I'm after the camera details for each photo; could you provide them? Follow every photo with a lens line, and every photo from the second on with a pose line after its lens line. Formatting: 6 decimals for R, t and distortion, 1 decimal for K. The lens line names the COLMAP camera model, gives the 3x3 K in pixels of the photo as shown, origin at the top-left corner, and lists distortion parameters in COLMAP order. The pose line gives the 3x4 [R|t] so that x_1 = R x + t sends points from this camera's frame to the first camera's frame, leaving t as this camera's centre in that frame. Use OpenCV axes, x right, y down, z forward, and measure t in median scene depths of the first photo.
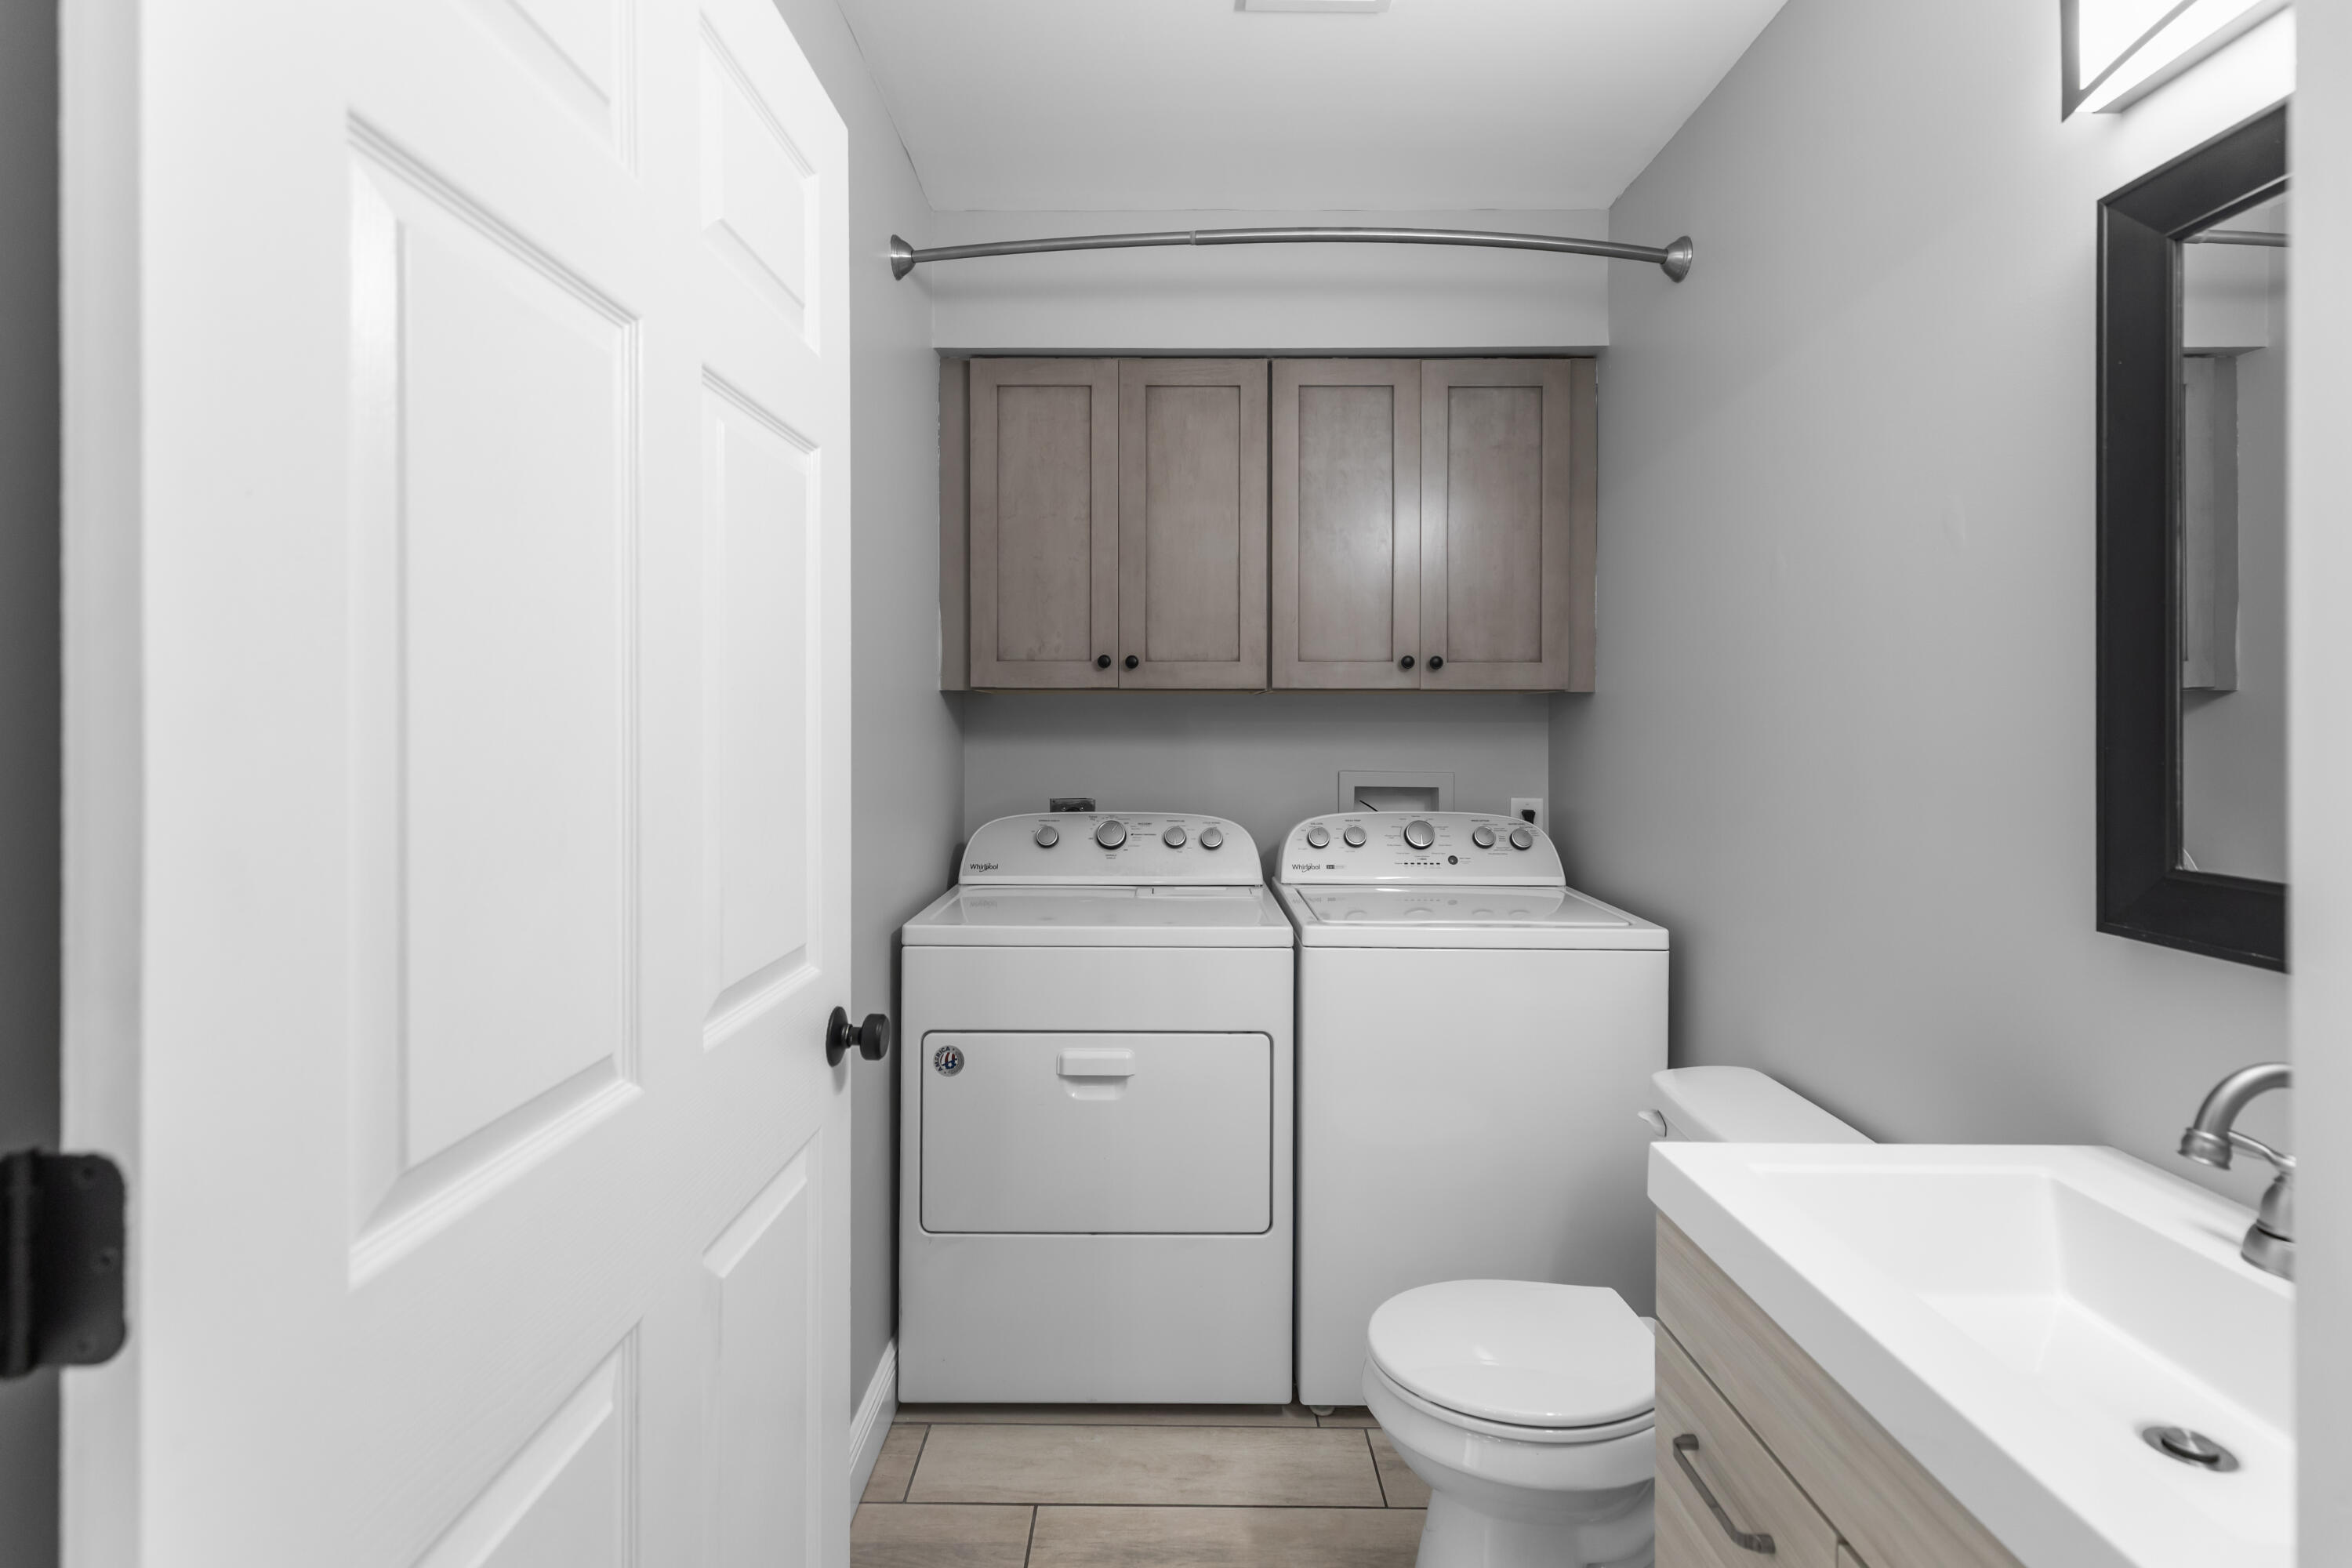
lens RADIAL K [[1081.9, 0, 1177.0], [0, 1081.9, 715.2], [0, 0, 1]] dist [0.009669, -0.002098]
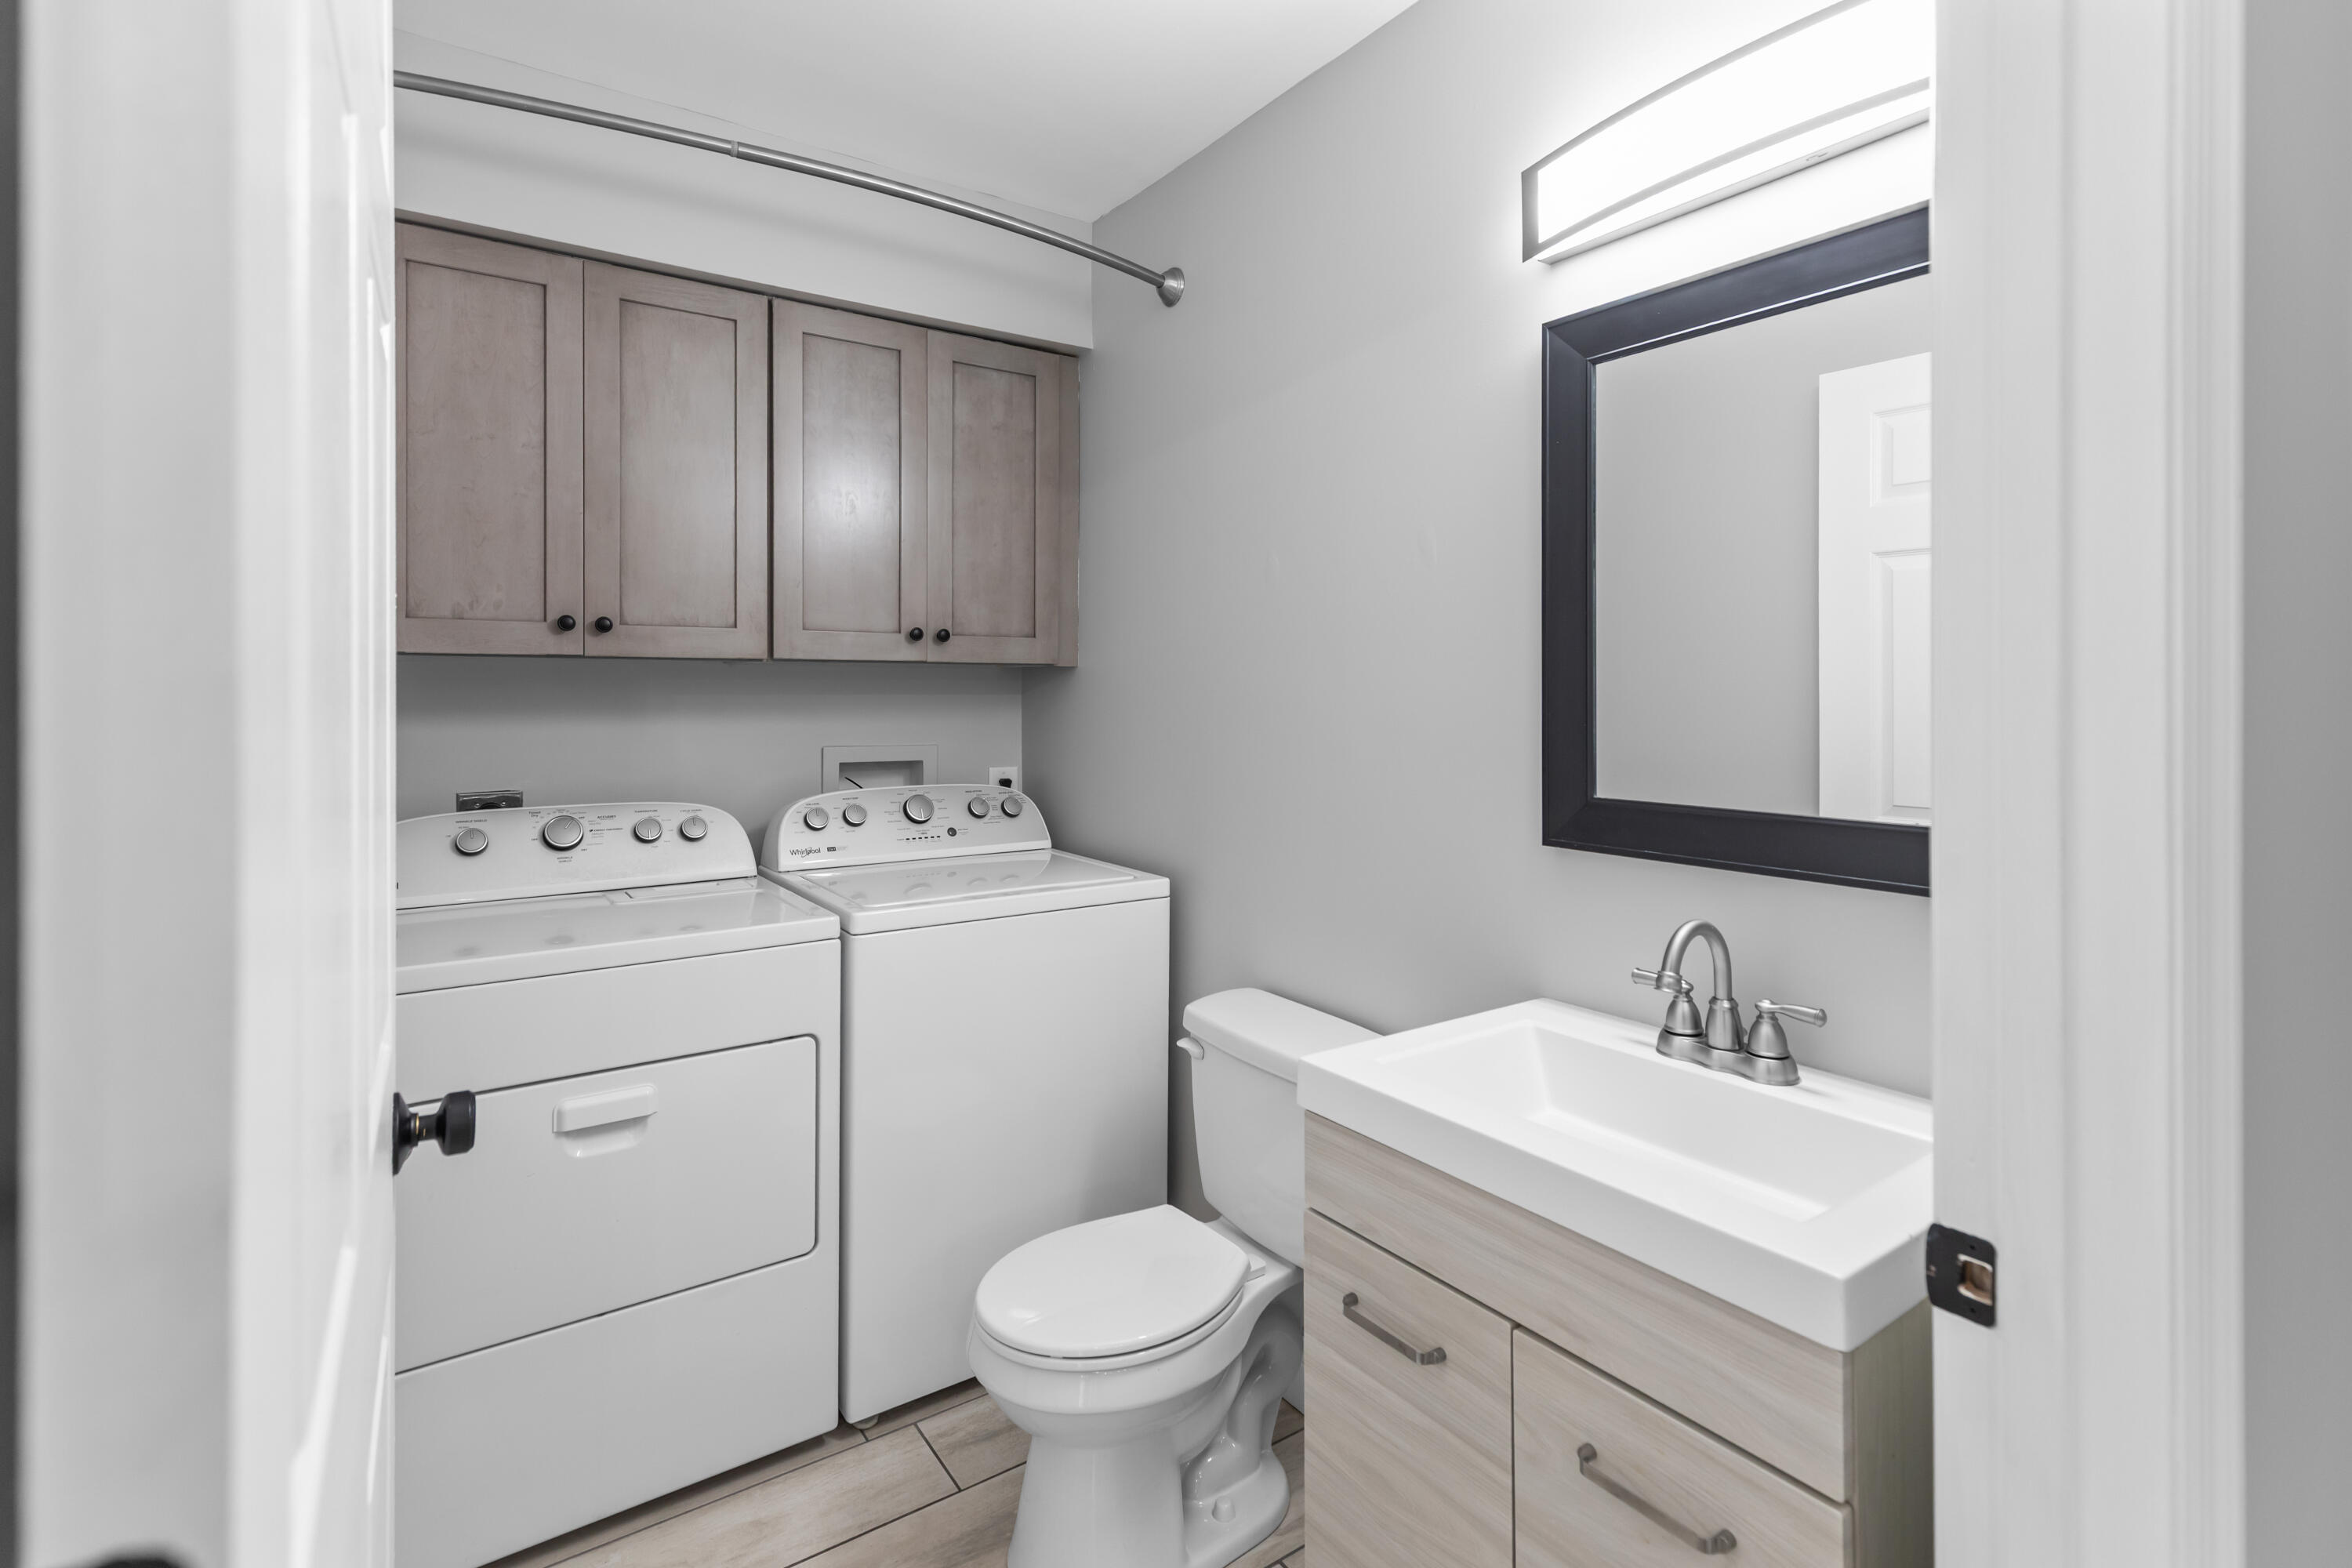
lens RADIAL K [[1081.9, 0, 1207.9], [0, 1081.9, 684.0], [0, 0, 1]] dist [0.009669, -0.002098]
pose [[0.824795, 0.002426, 0.565427, -0.131803], [-0.001795, 0.999997, -0.001672, -0.002757], [-0.565429, 0.000364, 0.824797, 0.041046]]
